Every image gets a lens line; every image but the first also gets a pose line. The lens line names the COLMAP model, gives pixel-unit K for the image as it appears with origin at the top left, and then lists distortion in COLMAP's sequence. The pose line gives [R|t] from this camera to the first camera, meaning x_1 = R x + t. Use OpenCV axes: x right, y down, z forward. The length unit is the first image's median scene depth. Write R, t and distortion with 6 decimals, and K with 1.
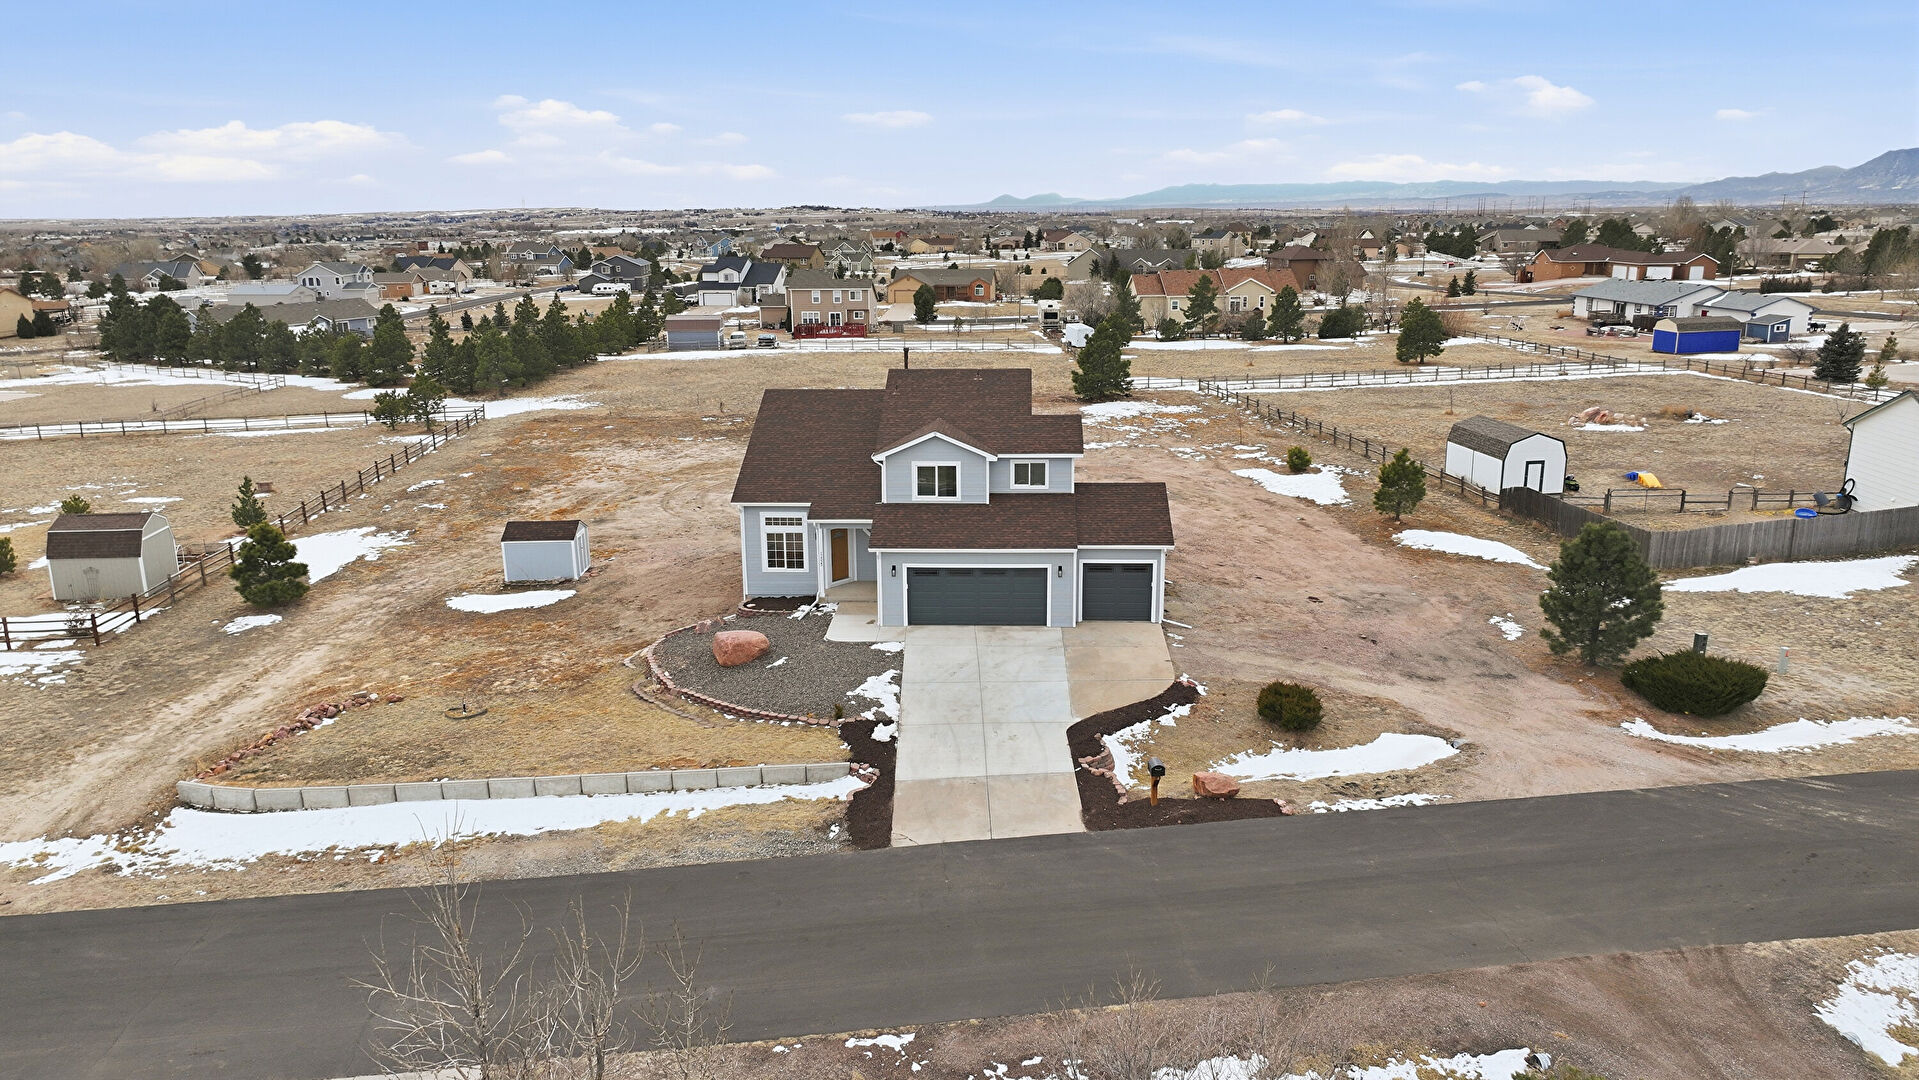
lens RADIAL K [[1351.8, 0, 963.7], [0, 1351.8, 534.5], [0, 0, 1]] dist [-0.013295, 0.029519]
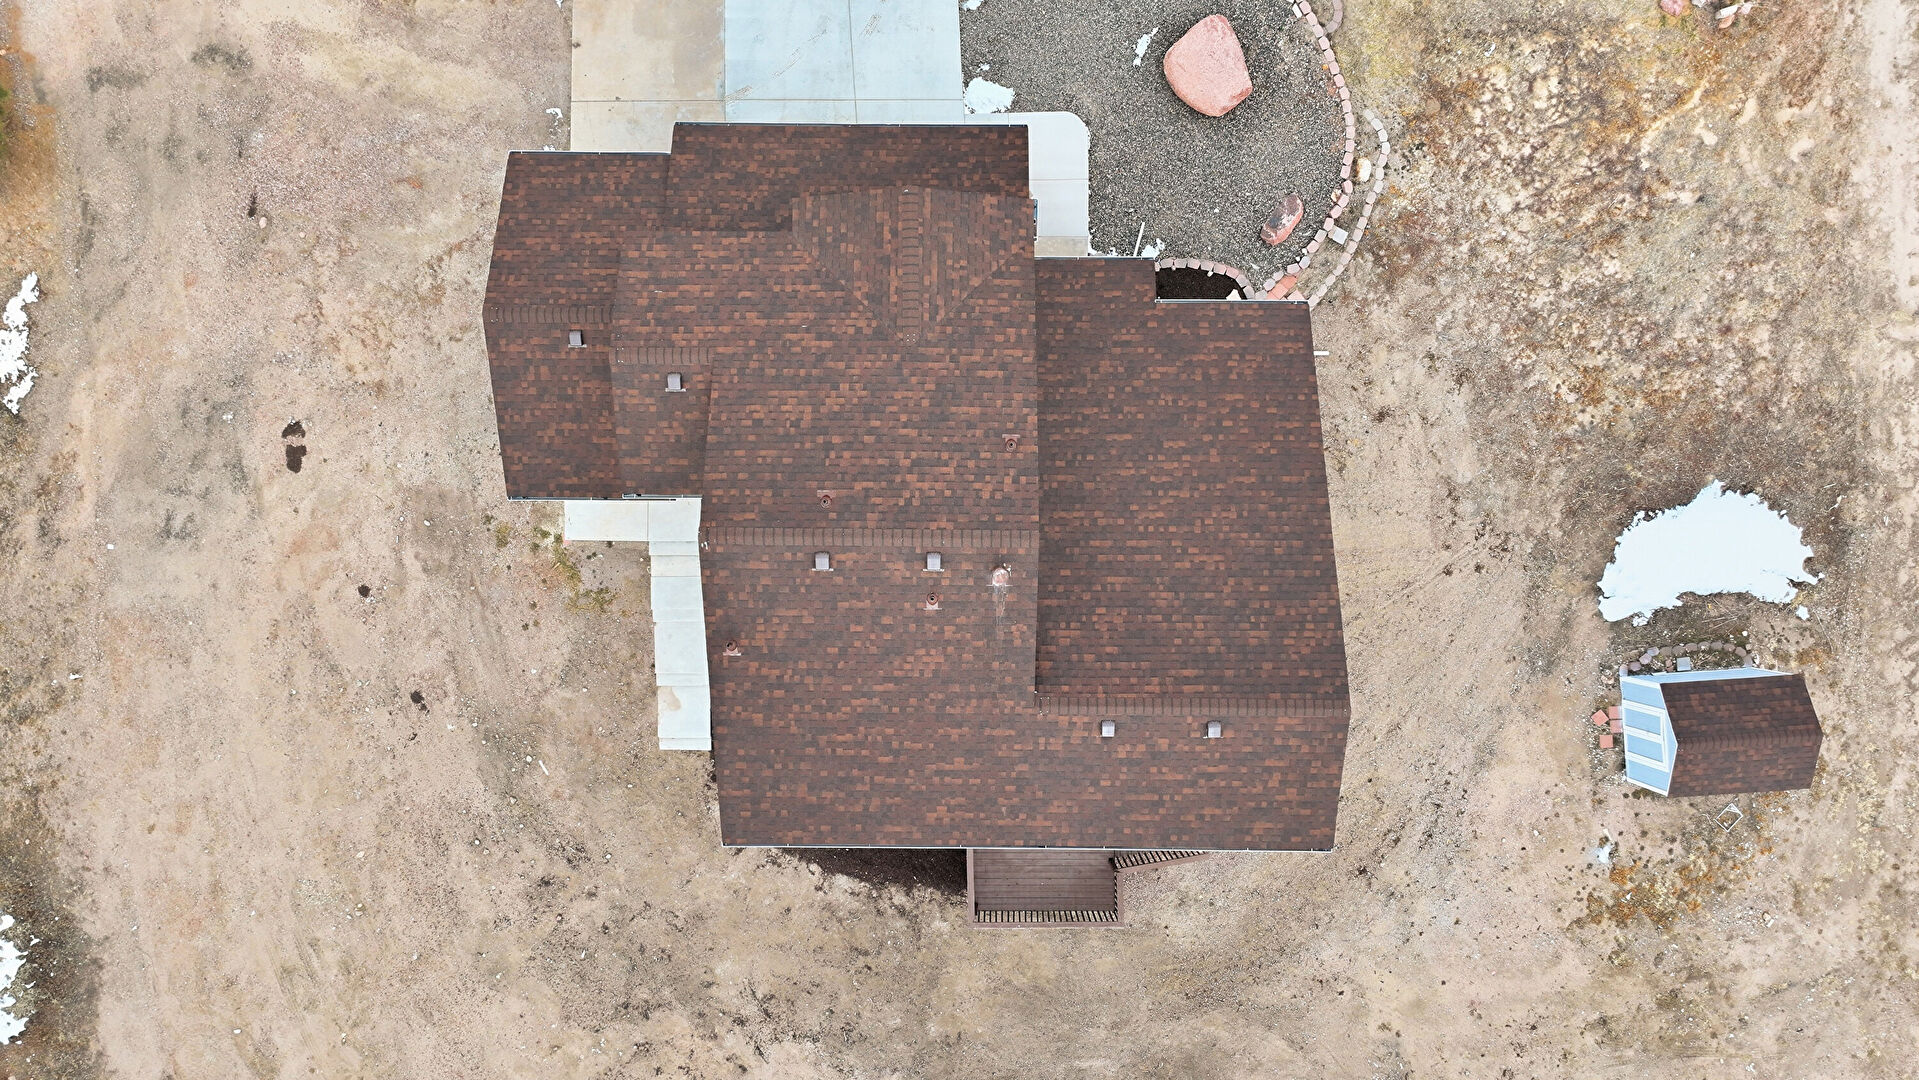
lens RADIAL K [[1351.8, 0, 963.7], [0, 1351.8, 534.5], [0, 0, 1]] dist [-0.013295, 0.029519]
pose [[-0.999204, 0.039587, 0.005016, -0.036063], [-0.004892, -0.246278, 0.969187, -0.575724], [0.039603, 0.968391, 0.246275, 0.977072]]
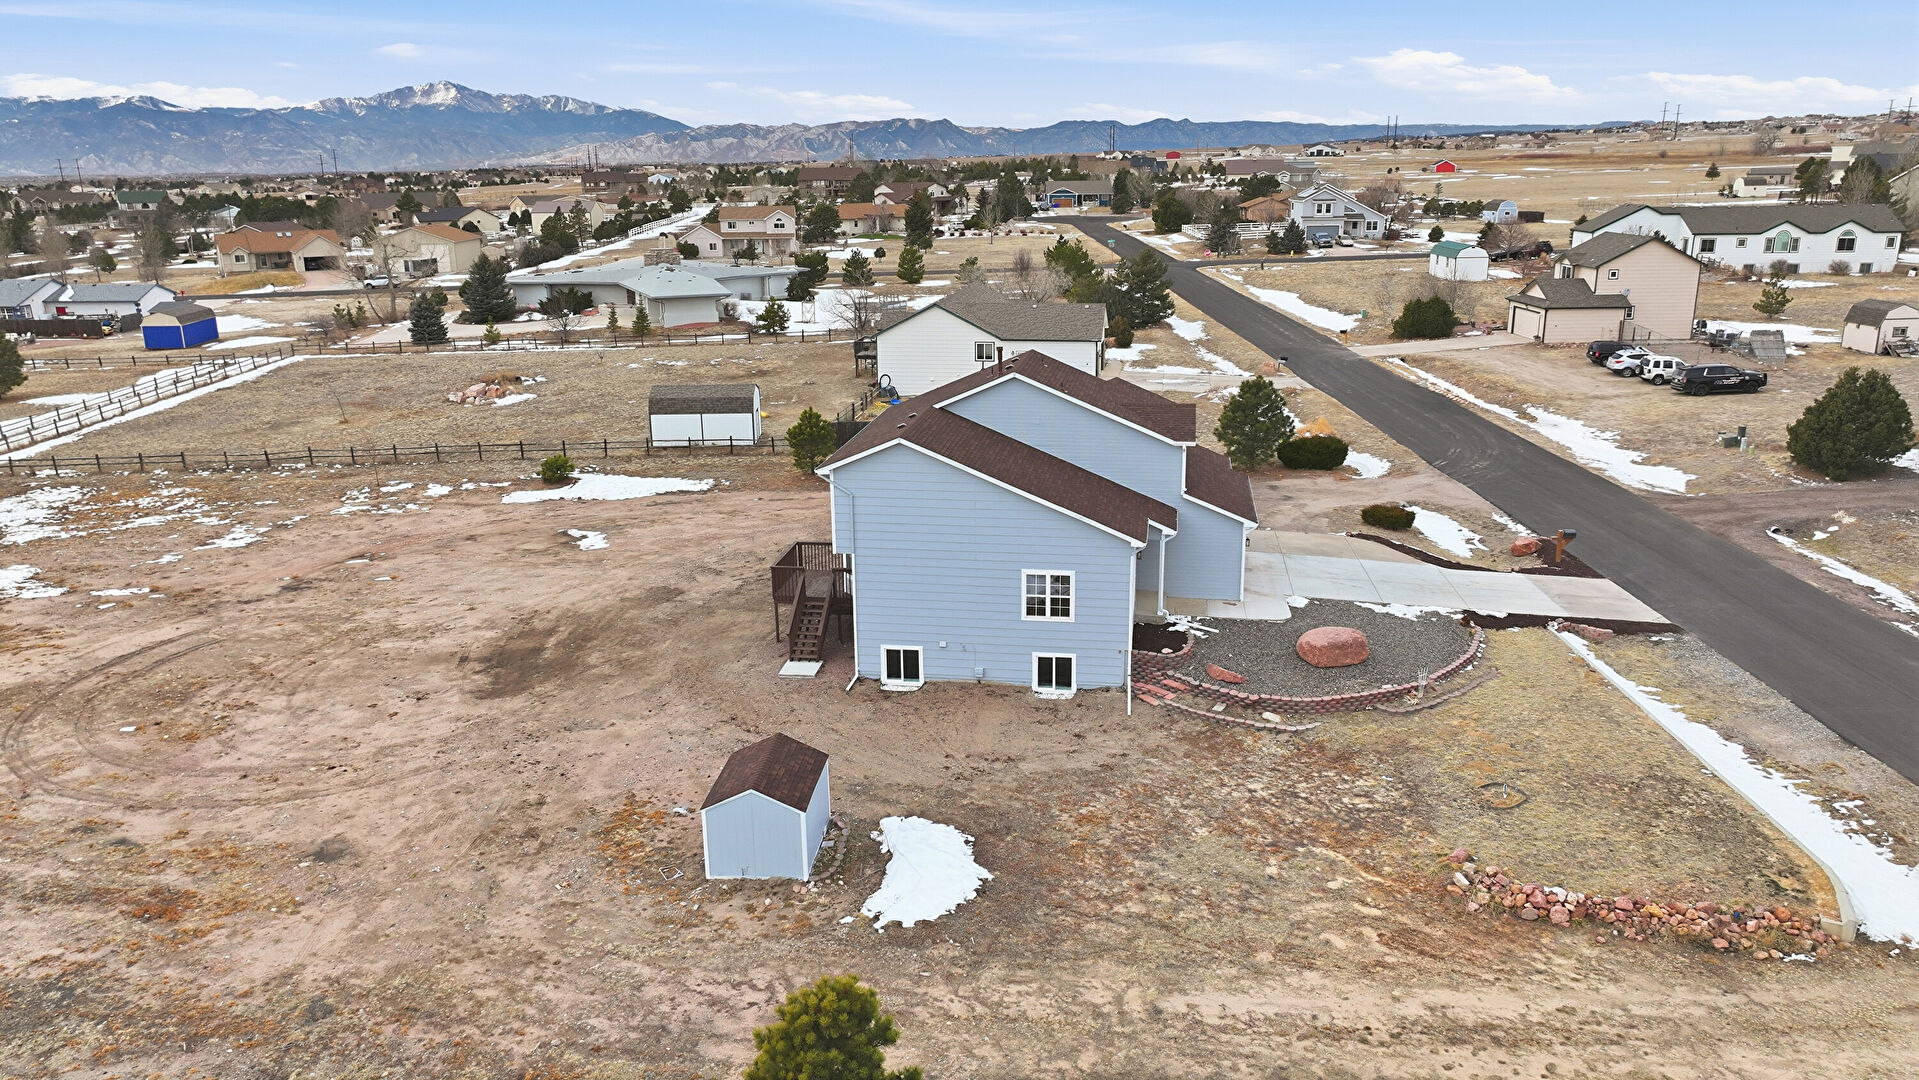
lens RADIAL K [[1351.8, 0, 963.7], [0, 1351.8, 534.5], [0, 0, 1]] dist [-0.013295, 0.029519]
pose [[0.109003, -0.262040, 0.958881, -1.001798], [0.253391, 0.940087, 0.228099, -0.251914], [-0.961203, 0.218109, 0.168871, 0.991440]]
